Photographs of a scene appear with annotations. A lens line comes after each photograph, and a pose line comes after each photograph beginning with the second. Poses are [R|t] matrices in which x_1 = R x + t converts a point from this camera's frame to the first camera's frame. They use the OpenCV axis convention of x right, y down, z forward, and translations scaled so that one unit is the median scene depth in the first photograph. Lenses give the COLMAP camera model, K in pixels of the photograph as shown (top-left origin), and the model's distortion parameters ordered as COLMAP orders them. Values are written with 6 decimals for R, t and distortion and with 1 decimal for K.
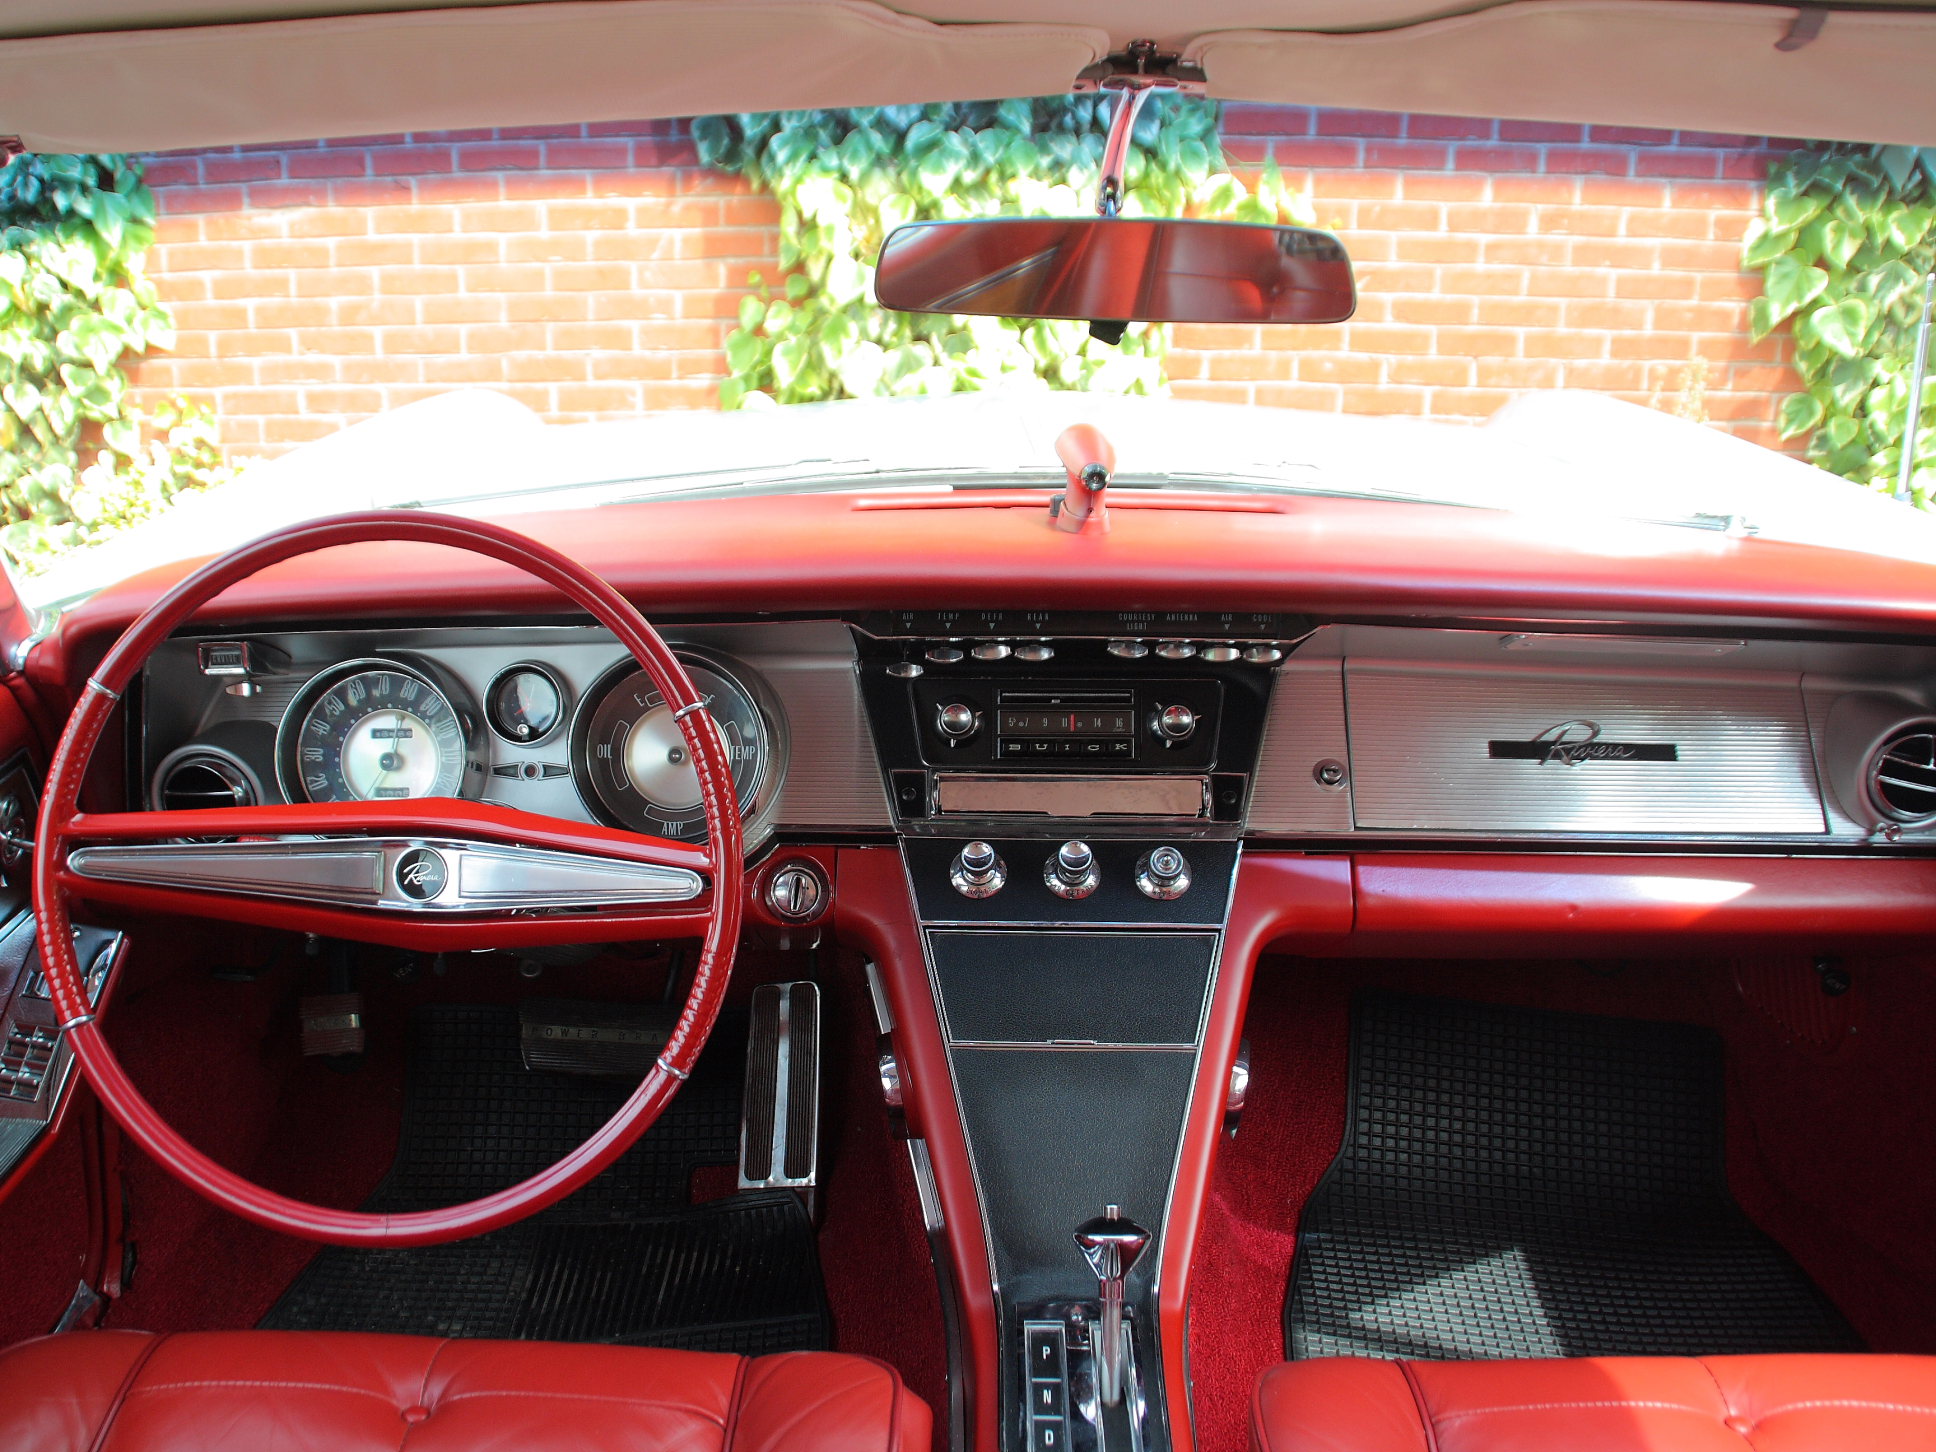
lens RADIAL K [[1797.6, 0, 851.5], [0, 1797.6, 680.6], [0, 0, 1]] dist [-0.177070, 0.080876]
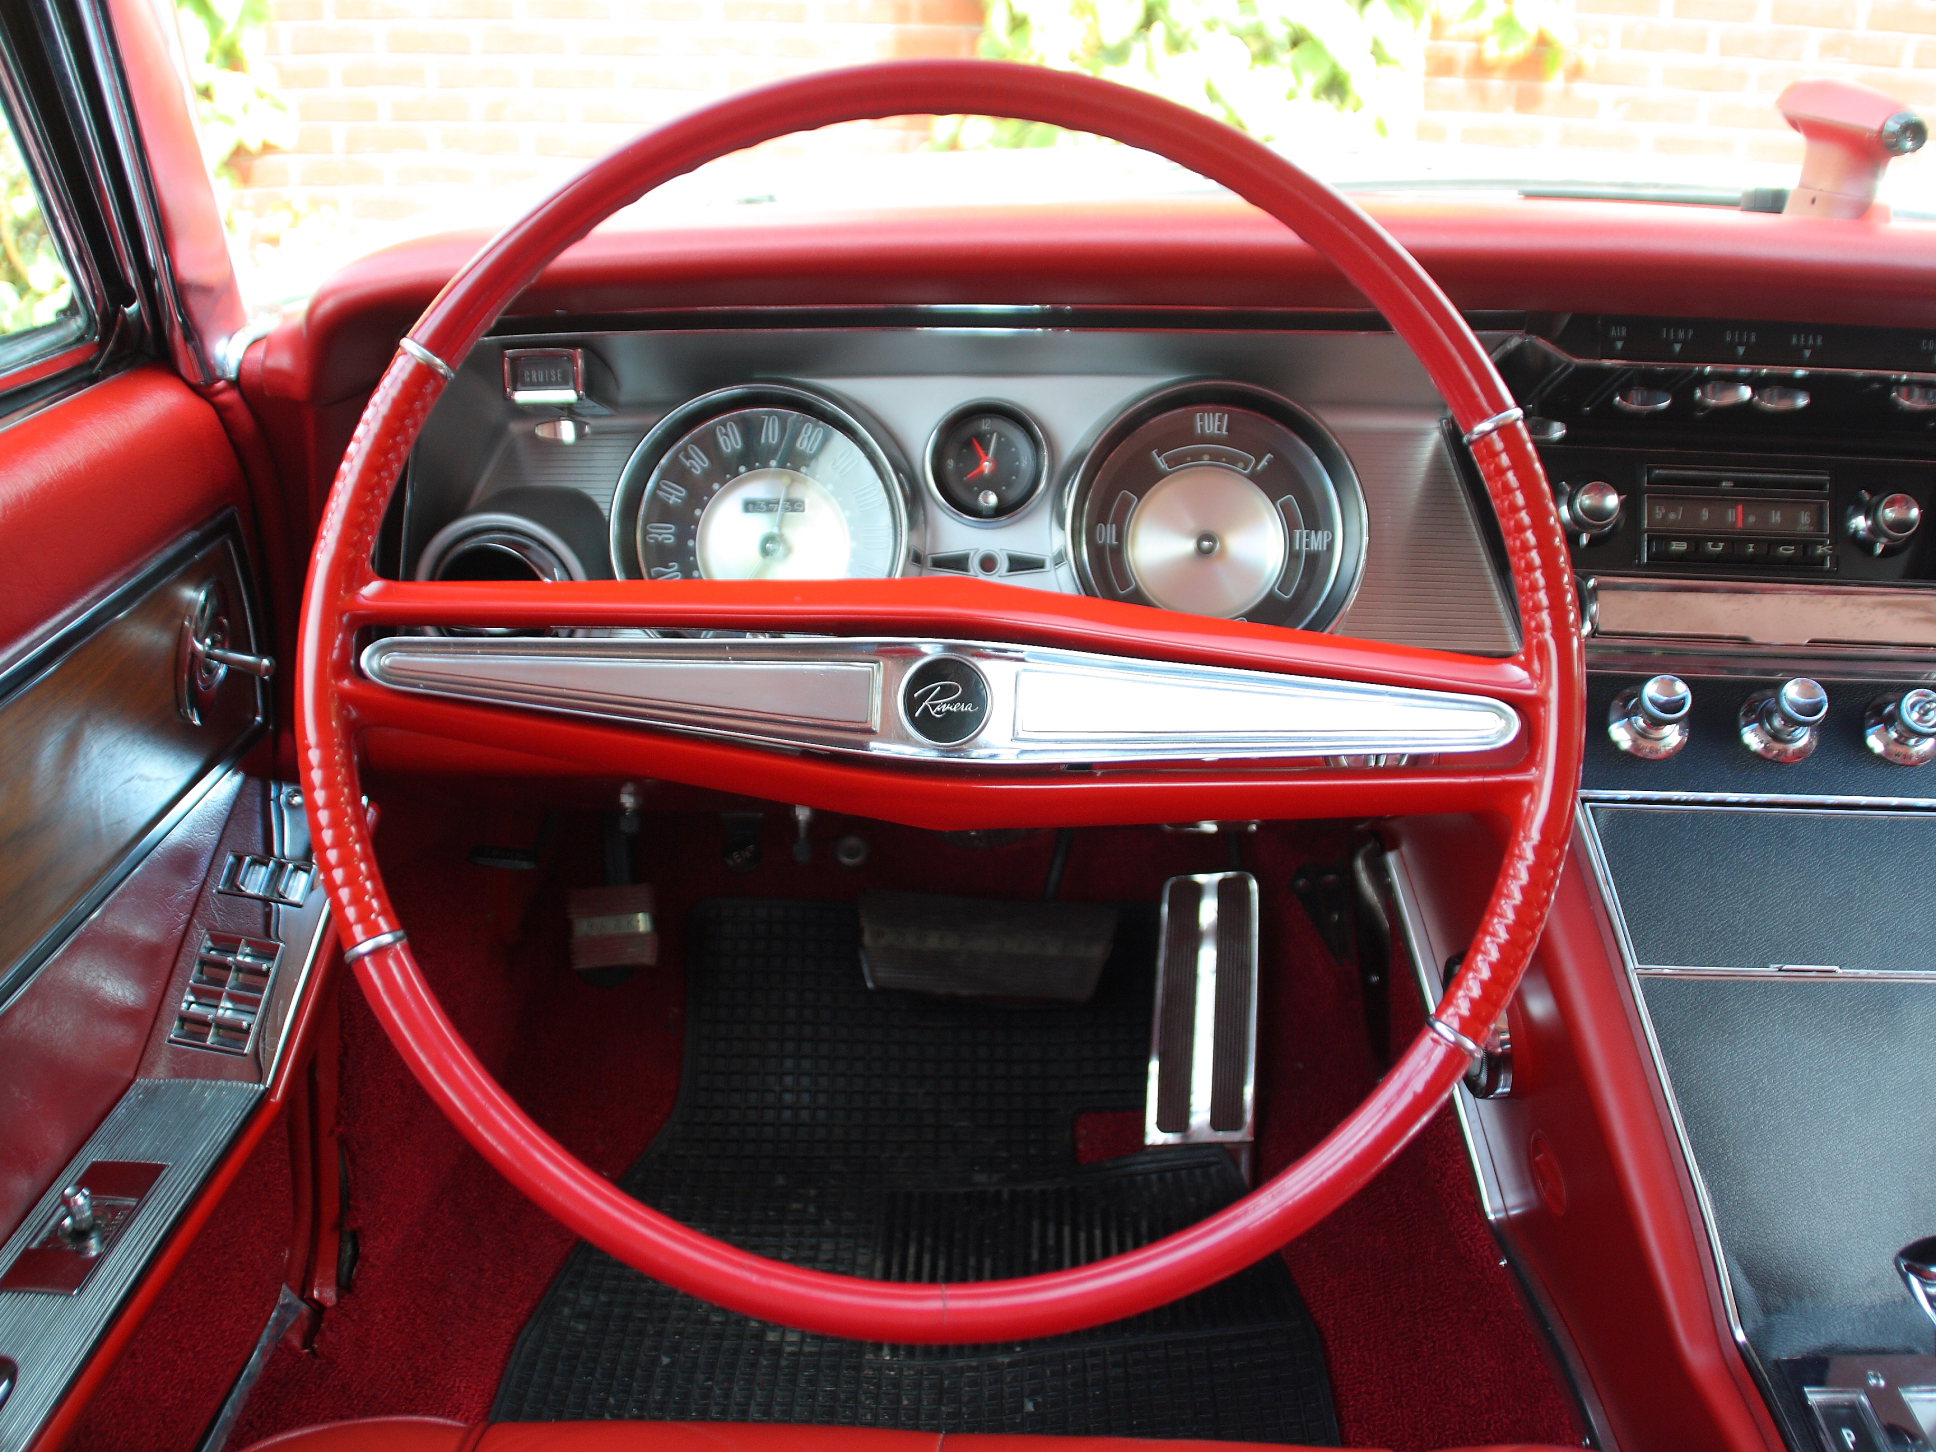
lens RADIAL K [[1820.3, 0, 974.4], [0, 1820.3, 692.3], [0, 0, 1]] dist [-0.195844, 0.146982]
pose [[0.999618, 0.018404, 0.020634, -0.195181], [-0.019855, 0.997174, 0.072450, 0.048804], [-0.019242, -0.072832, 0.997159, 0.308091]]
